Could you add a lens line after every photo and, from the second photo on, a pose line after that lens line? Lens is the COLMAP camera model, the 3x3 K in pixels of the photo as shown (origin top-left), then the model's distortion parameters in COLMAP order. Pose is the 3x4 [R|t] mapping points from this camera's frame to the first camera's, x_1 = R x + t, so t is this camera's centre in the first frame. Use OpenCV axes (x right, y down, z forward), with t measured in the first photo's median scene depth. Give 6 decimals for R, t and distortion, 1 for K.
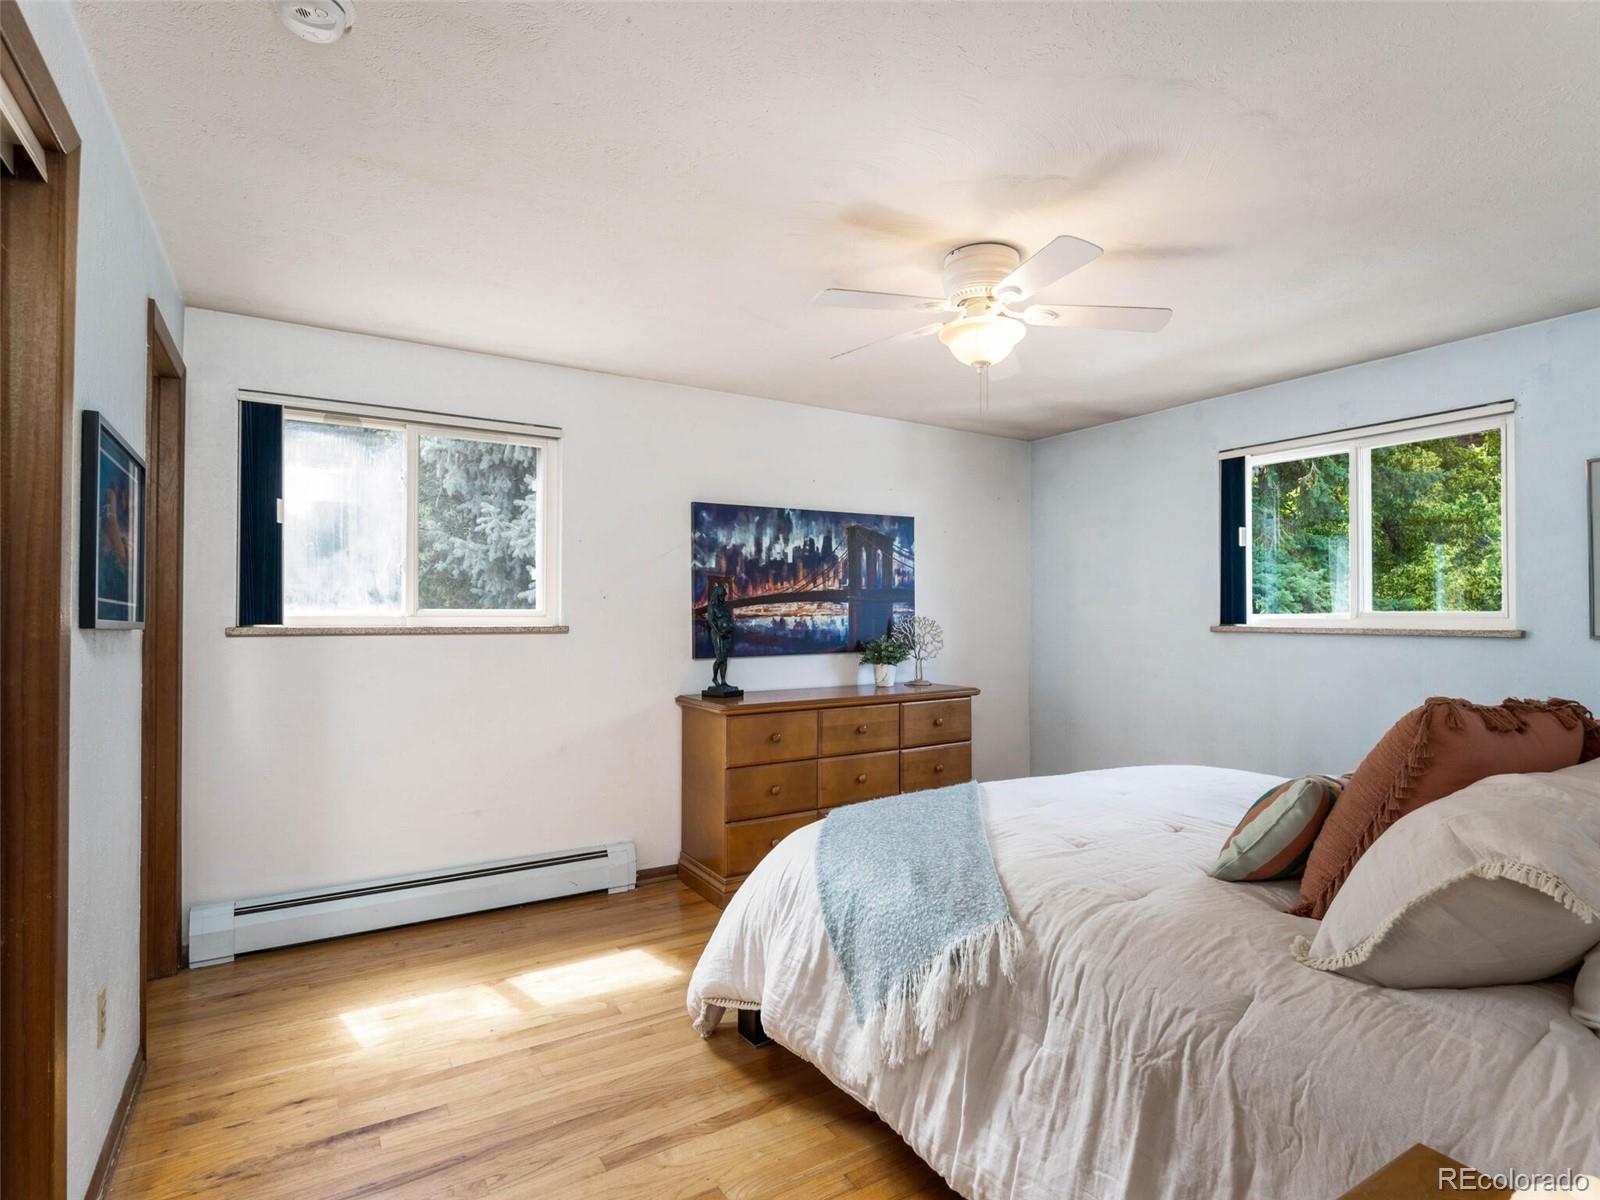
lens RADIAL K [[790.0, 0, 800.0], [0, 790.0, 600.0], [0, 0, 1]] dist [0.000974, 0.000070]
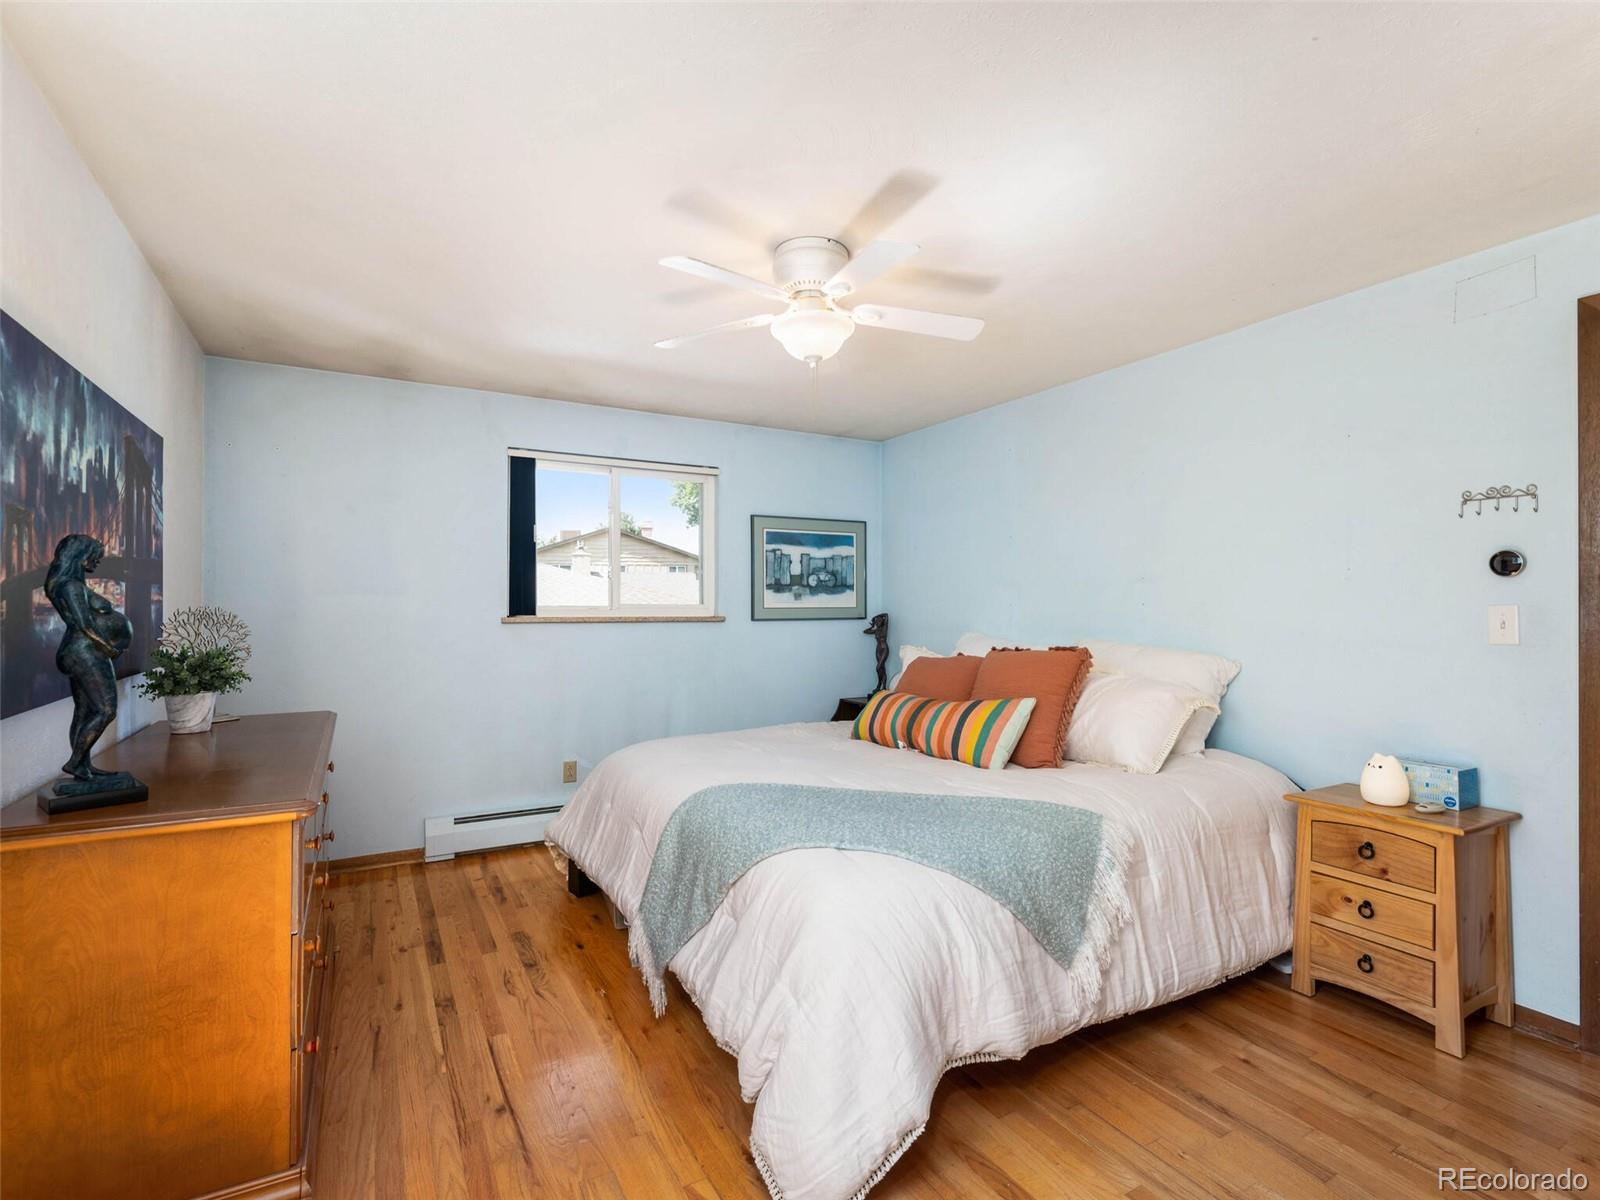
lens RADIAL K [[790.0, 0, 800.0], [0, 790.0, 600.0], [0, 0, 1]] dist [0.000974, 0.000070]
pose [[0.042737, 0.011412, 0.999021, -0.477358], [-0.016099, 0.999813, -0.010732, 0.013712], [-0.998957, -0.015625, 0.042913, 0.595601]]
